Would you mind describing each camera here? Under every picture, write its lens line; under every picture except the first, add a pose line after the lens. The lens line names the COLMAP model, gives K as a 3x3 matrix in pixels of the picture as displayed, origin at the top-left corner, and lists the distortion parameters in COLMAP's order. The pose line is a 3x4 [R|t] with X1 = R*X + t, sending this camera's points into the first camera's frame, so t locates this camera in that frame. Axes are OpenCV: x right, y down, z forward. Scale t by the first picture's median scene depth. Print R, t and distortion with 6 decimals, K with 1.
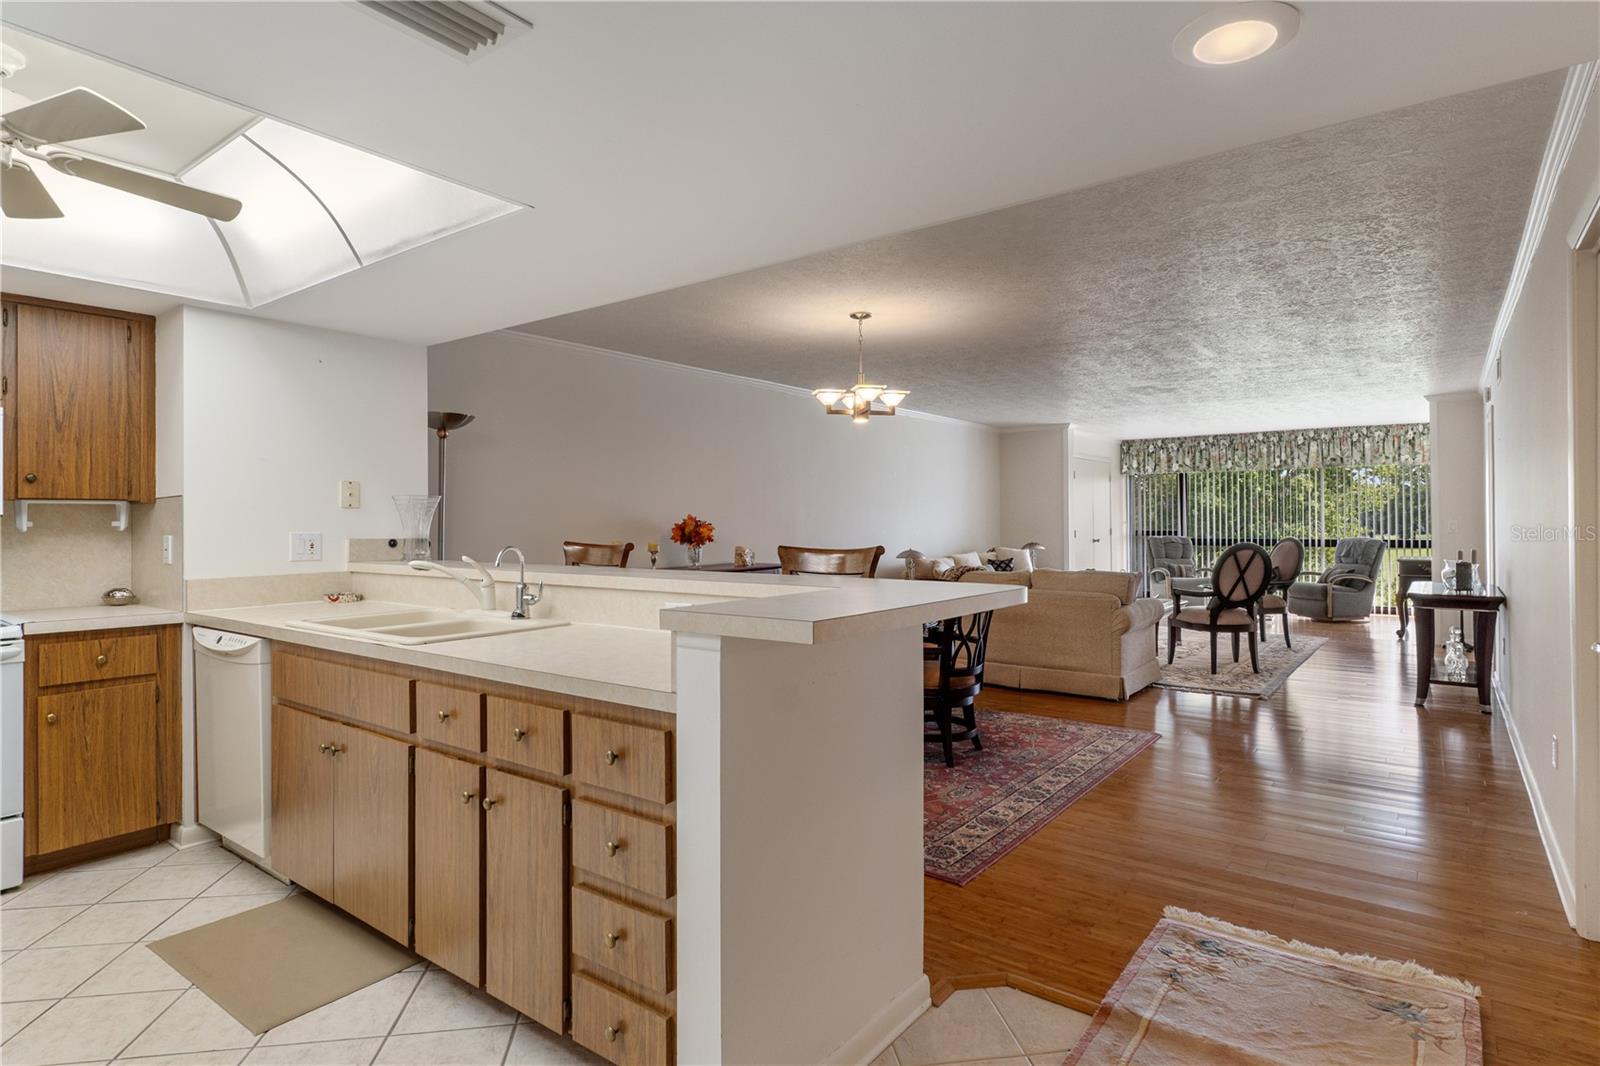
lens RADIAL K [[833.5, 0, 807.4], [0, 833.5, 516.8], [0, 0, 1]] dist [0.005915, -0.002722]
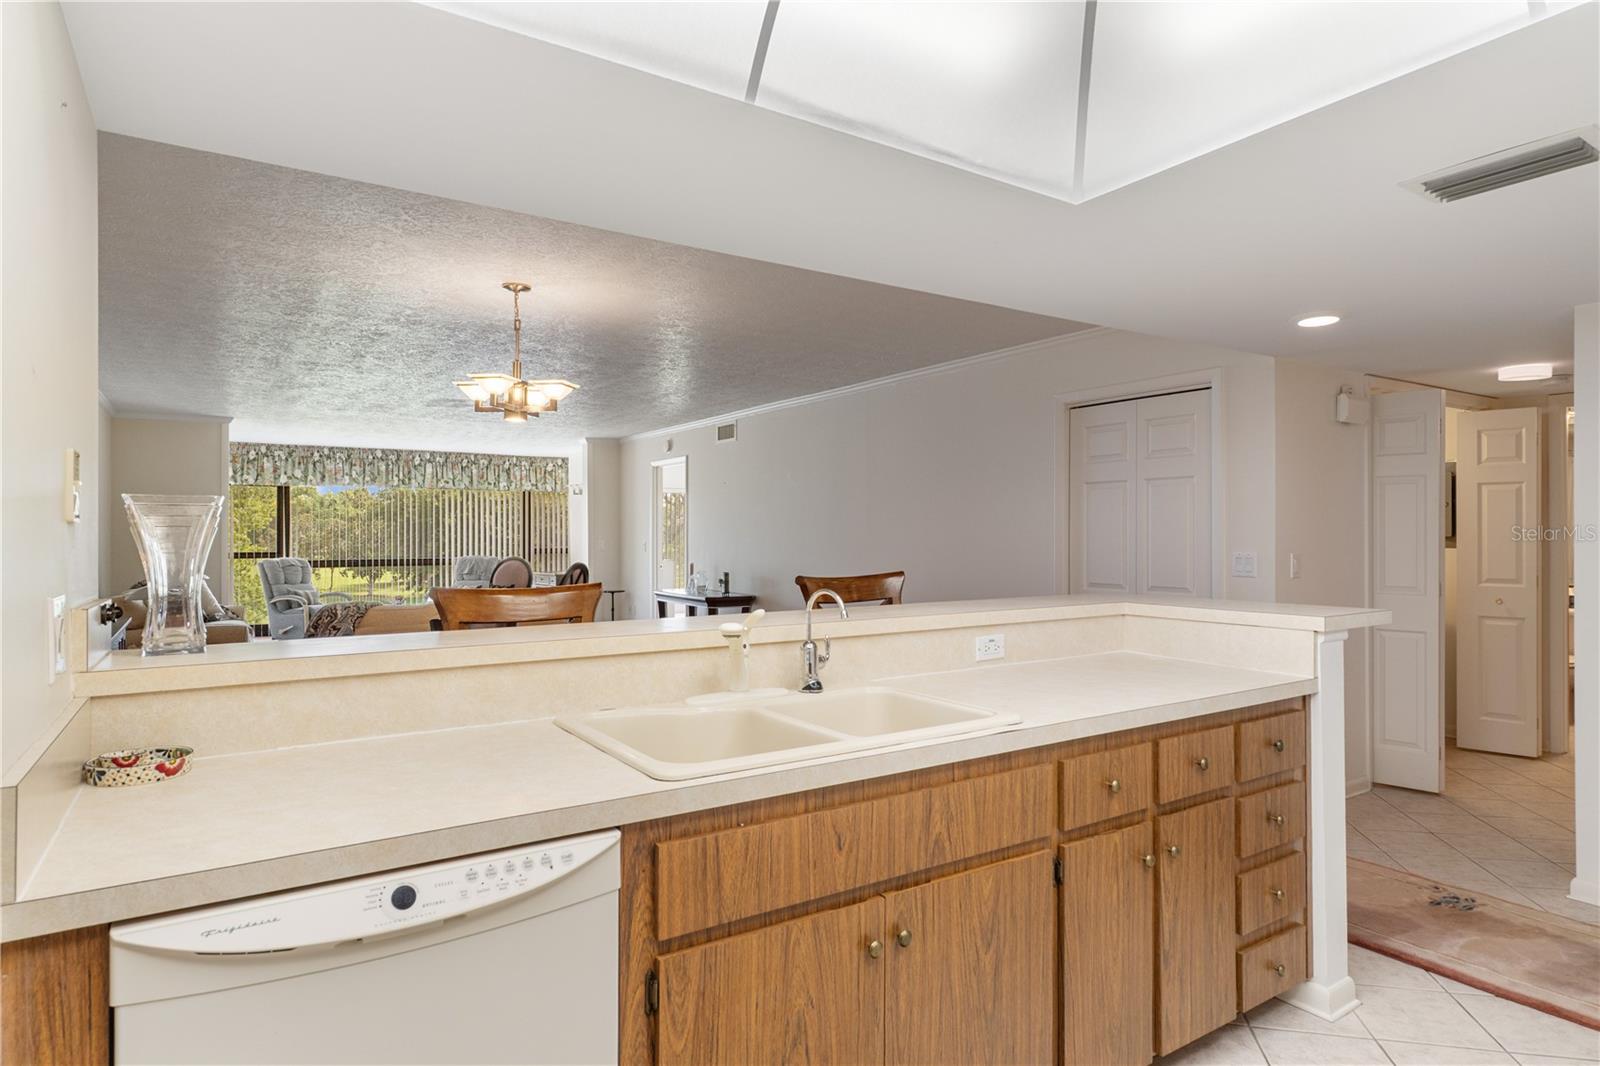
lens RADIAL K [[878.8, 0, 804.7], [0, 878.8, 534.8], [0, 0, 1]] dist [0.001119, -0.002315]
pose [[0.348959, 0.003187, 0.937133, -0.442312], [-0.005396, 0.999984, -0.001391, -0.004304], [-0.937123, -0.004571, 0.348971, 0.314565]]
